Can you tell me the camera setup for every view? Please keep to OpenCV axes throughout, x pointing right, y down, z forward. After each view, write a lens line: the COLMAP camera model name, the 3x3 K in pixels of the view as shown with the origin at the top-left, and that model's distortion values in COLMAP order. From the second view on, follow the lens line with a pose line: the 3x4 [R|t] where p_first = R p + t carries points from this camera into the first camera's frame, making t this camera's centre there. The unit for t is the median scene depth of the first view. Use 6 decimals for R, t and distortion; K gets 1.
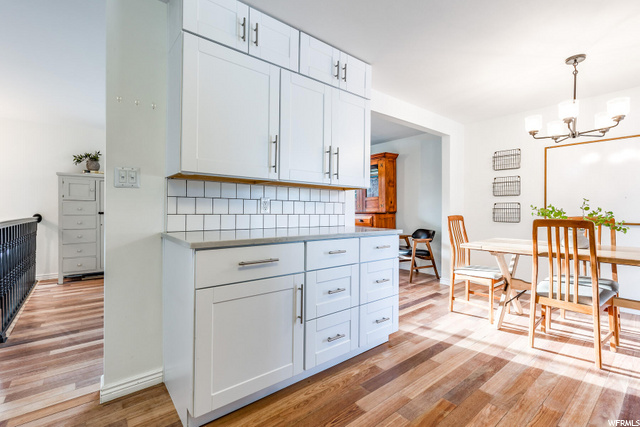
lens RADIAL K [[295.0, 0, 319.6], [0, 295.0, 207.0], [0, 0, 1]] dist [0.012197, -0.002501]
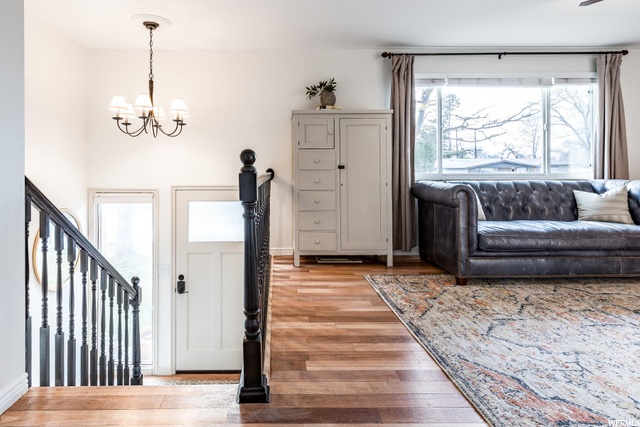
lens RADIAL K [[368.1, 0, 275.6], [0, 368.1, 165.8], [0, 0, 1]] dist [0.003723, -0.002089]
pose [[0.777719, -0.009661, -0.628538, -0.336371], [0.010790, 0.999940, -0.002019, 0.017970], [0.628519, -0.005212, 0.777777, 0.267669]]
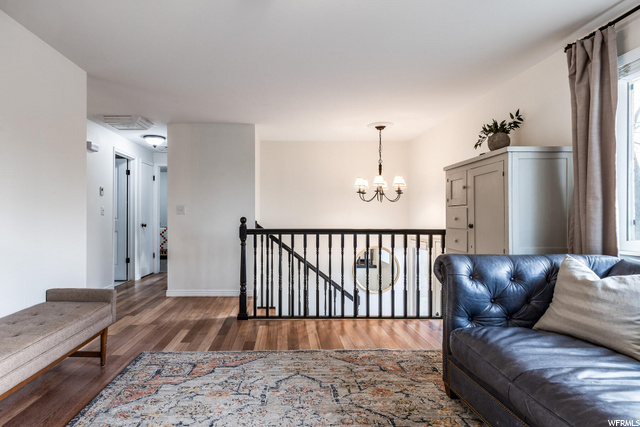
lens RADIAL K [[346.3, 0, 284.8], [0, 346.3, 214.8], [0, 0, 1]] dist [0.010850, -0.005046]
pose [[-0.631024, -0.010546, -0.775692, 0.004508], [0.002309, 0.999878, -0.015473, 0.007964], [0.775760, -0.011554, -0.630922, 1.153866]]
